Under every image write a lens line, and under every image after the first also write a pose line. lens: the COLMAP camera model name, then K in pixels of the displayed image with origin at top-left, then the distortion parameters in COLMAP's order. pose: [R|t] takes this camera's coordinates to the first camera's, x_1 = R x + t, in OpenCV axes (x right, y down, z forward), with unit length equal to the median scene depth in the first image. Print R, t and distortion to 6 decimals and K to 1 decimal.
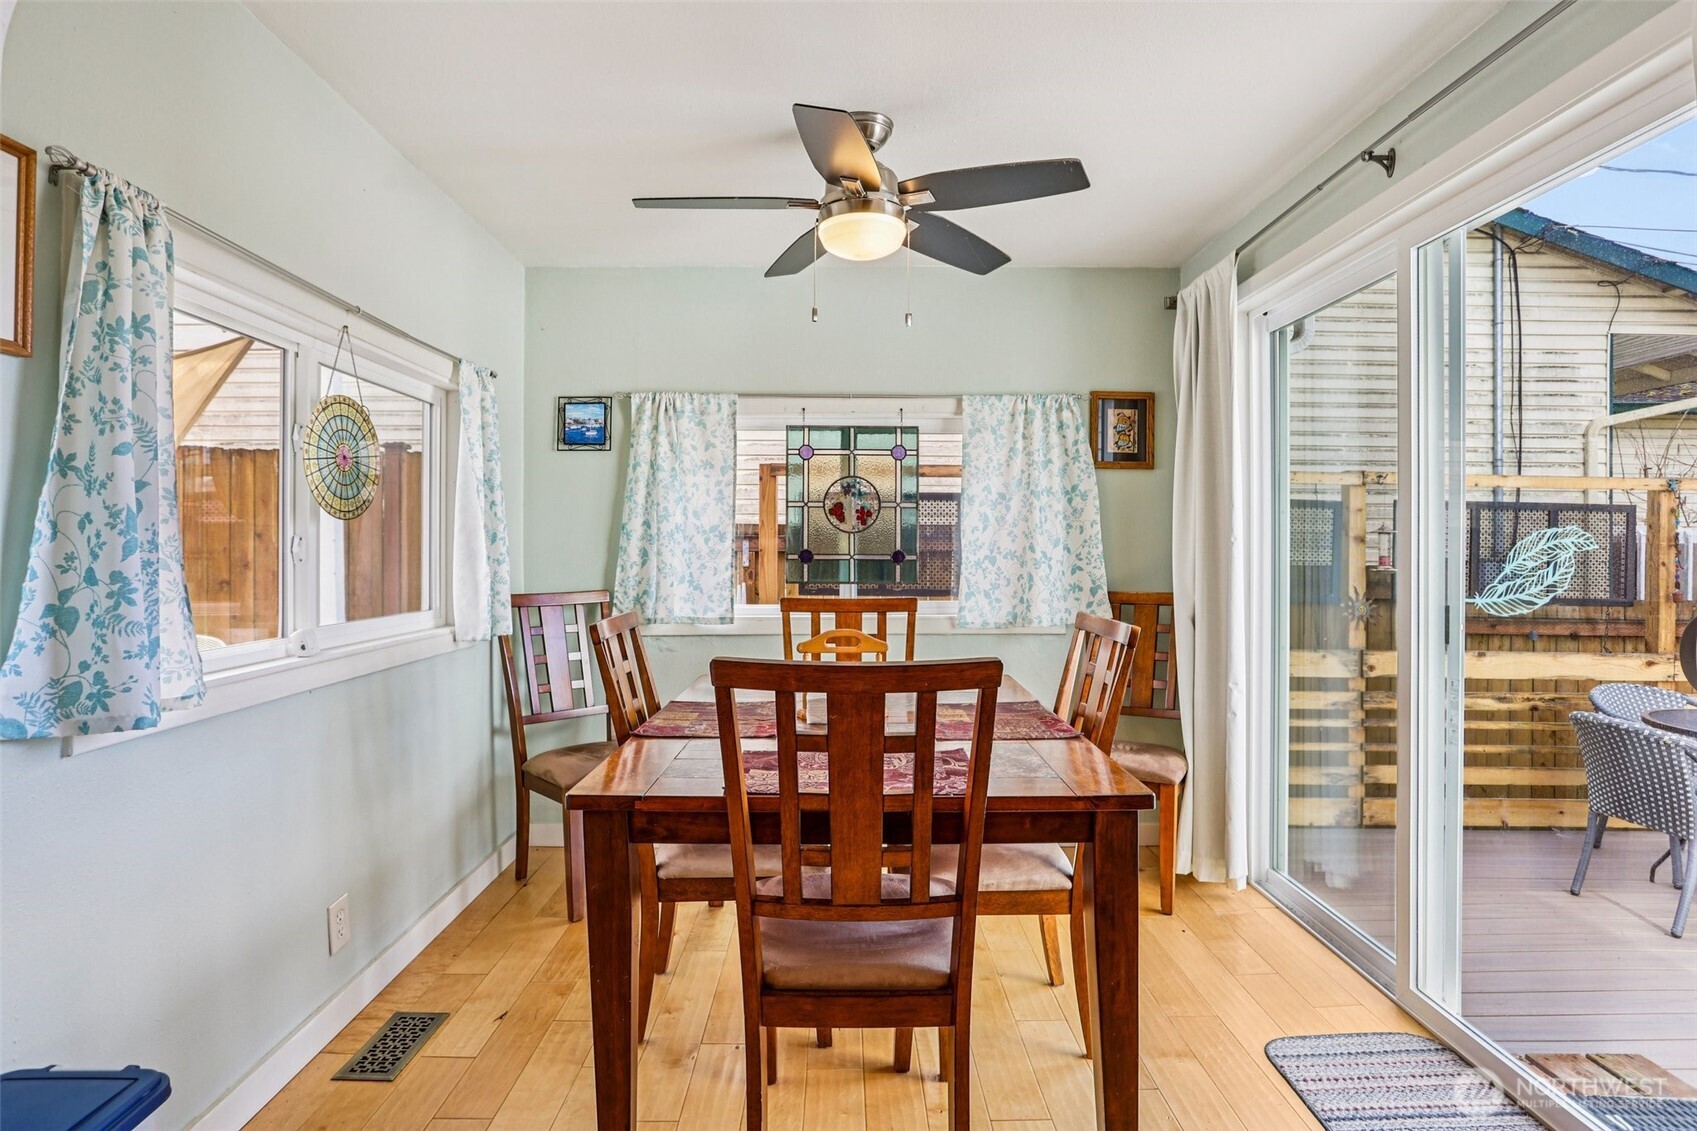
lens RADIAL K [[984.1, 0, 851.3], [0, 984.1, 557.3], [0, 0, 1]] dist [-0.003515, -0.000671]
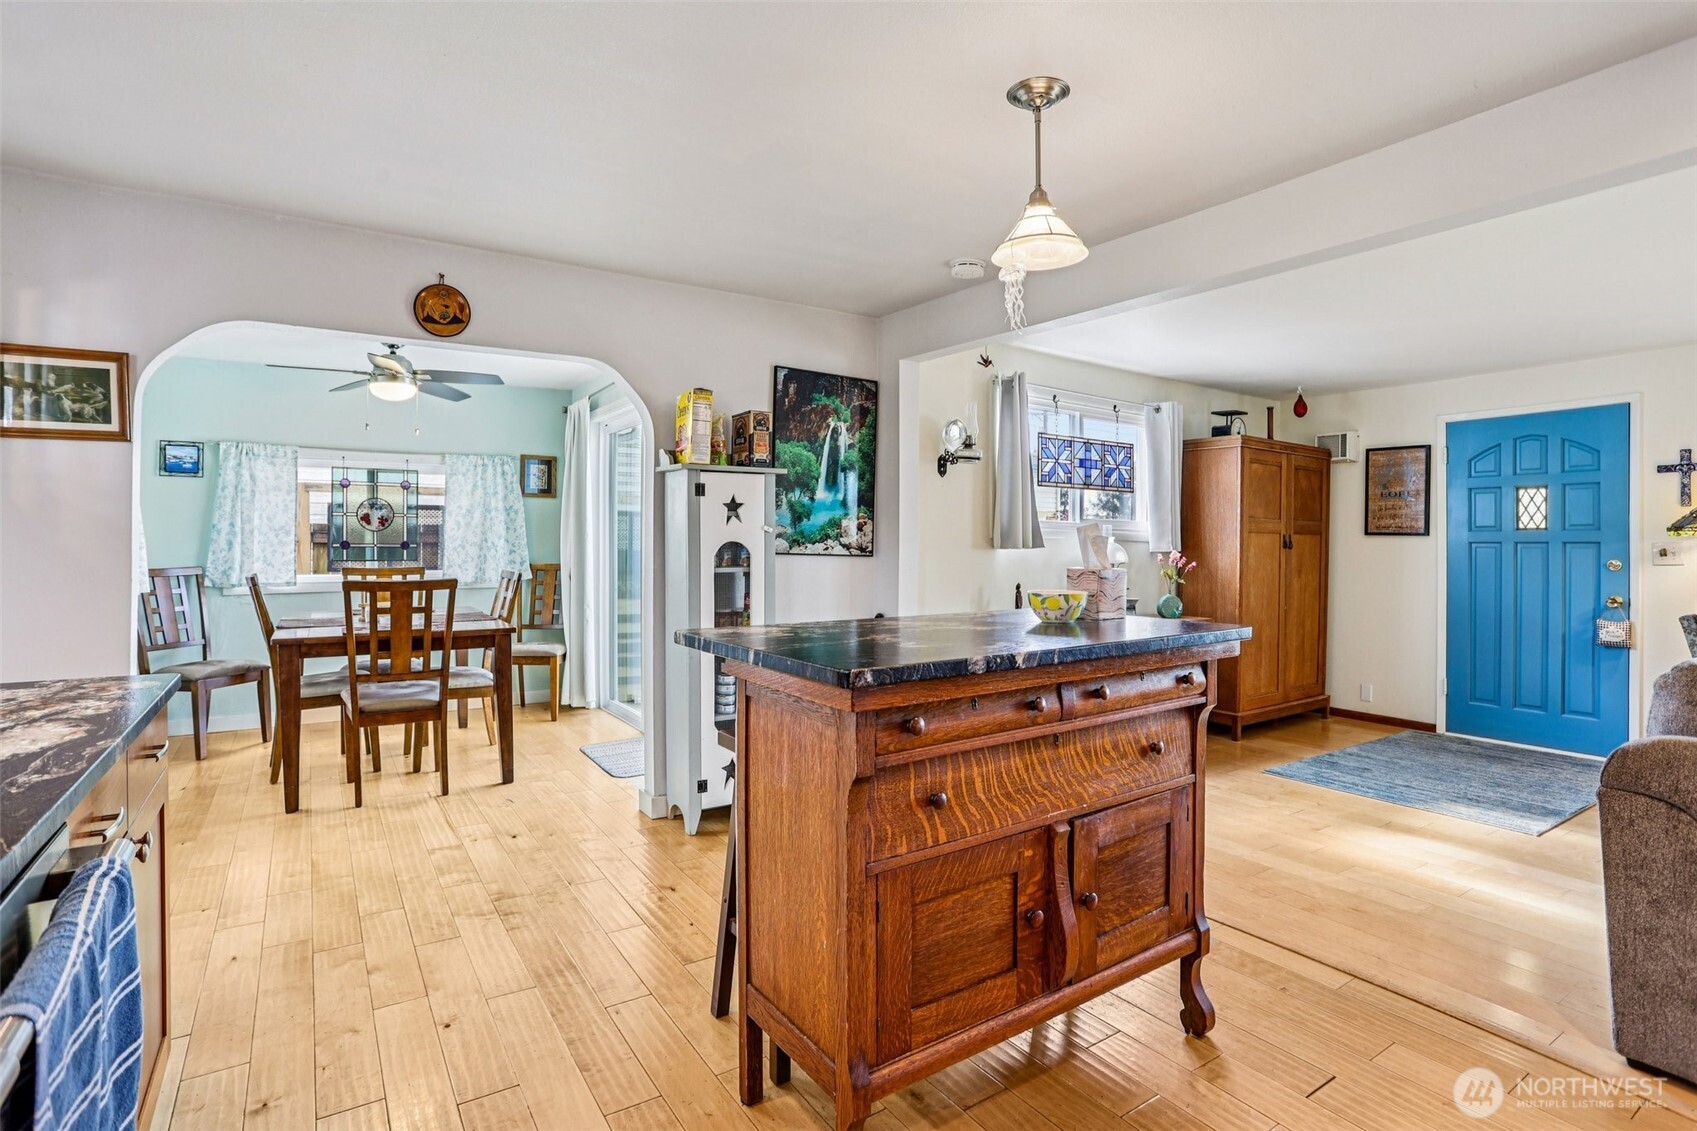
lens RADIAL K [[831.0, 0, 840.0], [0, 831.0, 544.6], [0, 0, 1]] dist [-0.059680, 0.017982]
pose [[0.848793, -0.000531, 0.528725, -0.064278], [0.002698, 0.999991, -0.003327, 0.005397], [-0.528719, 0.004251, 0.848786, -0.628922]]
